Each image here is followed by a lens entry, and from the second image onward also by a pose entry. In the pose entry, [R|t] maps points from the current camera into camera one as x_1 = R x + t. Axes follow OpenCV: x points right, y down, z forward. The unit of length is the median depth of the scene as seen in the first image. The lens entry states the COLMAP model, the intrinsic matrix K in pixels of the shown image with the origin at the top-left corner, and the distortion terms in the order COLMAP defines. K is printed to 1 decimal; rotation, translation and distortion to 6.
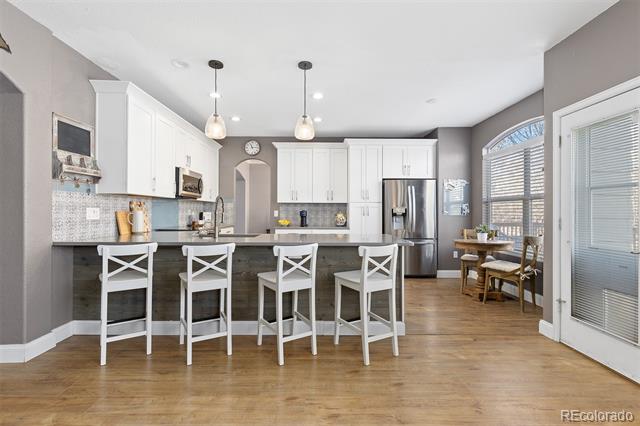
lens RADIAL K [[291.8, 0, 318.1], [0, 291.8, 211.9], [0, 0, 1]] dist [0.011153, -0.000874]
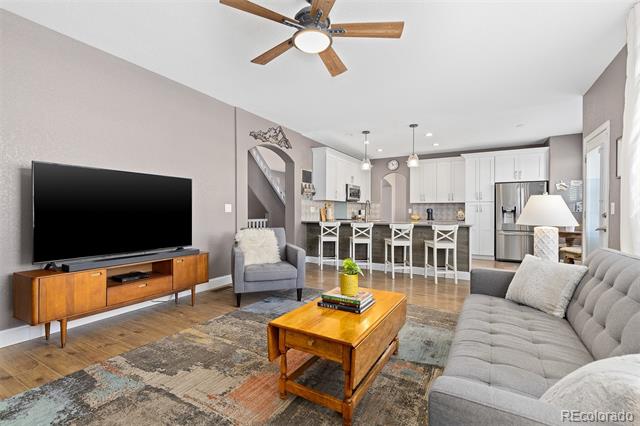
lens RADIAL K [[291.8, 0, 318.1], [0, 291.8, 211.9], [0, 0, 1]] dist [0.011153, -0.000874]
pose [[0.863224, 0.000437, -0.504822, 0.290627], [-0.001185, 0.999999, -0.001161, 0.020337], [0.504820, 0.001600, 0.863223, -0.682832]]
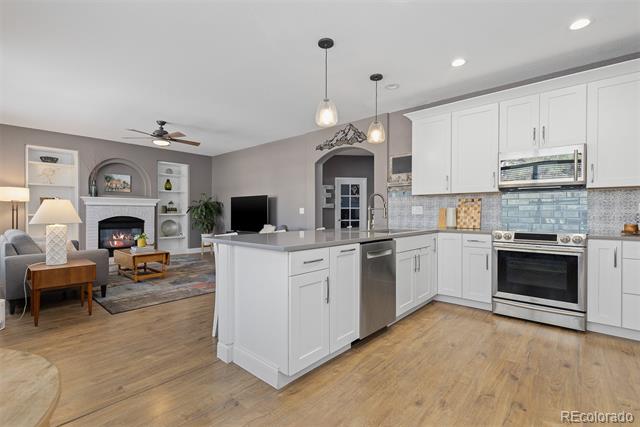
lens RADIAL K [[291.8, 0, 318.1], [0, 291.8, 212.4], [0, 0, 1]] dist [0.011153, -0.000874]
pose [[-0.667404, 0.006558, -0.744667, 0.526933], [0.004318, 0.999978, 0.004936, 0.005739], [0.744683, 0.000078, -0.667418, 1.302934]]
